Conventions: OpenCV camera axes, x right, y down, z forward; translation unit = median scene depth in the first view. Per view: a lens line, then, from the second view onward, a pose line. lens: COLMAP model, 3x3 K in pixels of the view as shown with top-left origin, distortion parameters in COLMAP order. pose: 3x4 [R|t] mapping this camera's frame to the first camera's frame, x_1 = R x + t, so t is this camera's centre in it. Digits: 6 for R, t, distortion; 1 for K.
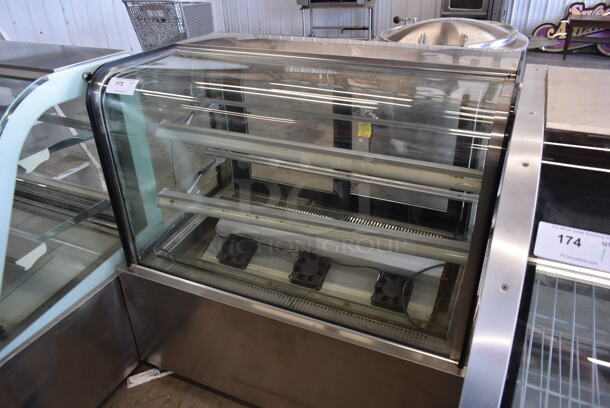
lens RADIAL K [[482.3, 0, 305.0], [0, 482.3, 204.0], [0, 0, 1]] dist [-0.028279, 0.000105]
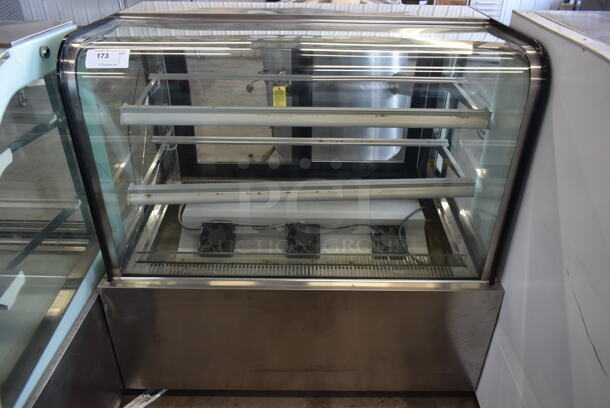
lens RADIAL K [[482.3, 0, 305.0], [0, 482.3, 204.0], [0, 0, 1]] dist [-0.028279, 0.000105]
pose [[0.907337, -0.181411, 0.379250, -0.349026], [0.174526, 0.983237, 0.052780, 0.013039], [-0.382467, 0.018300, 0.923788, 0.091925]]
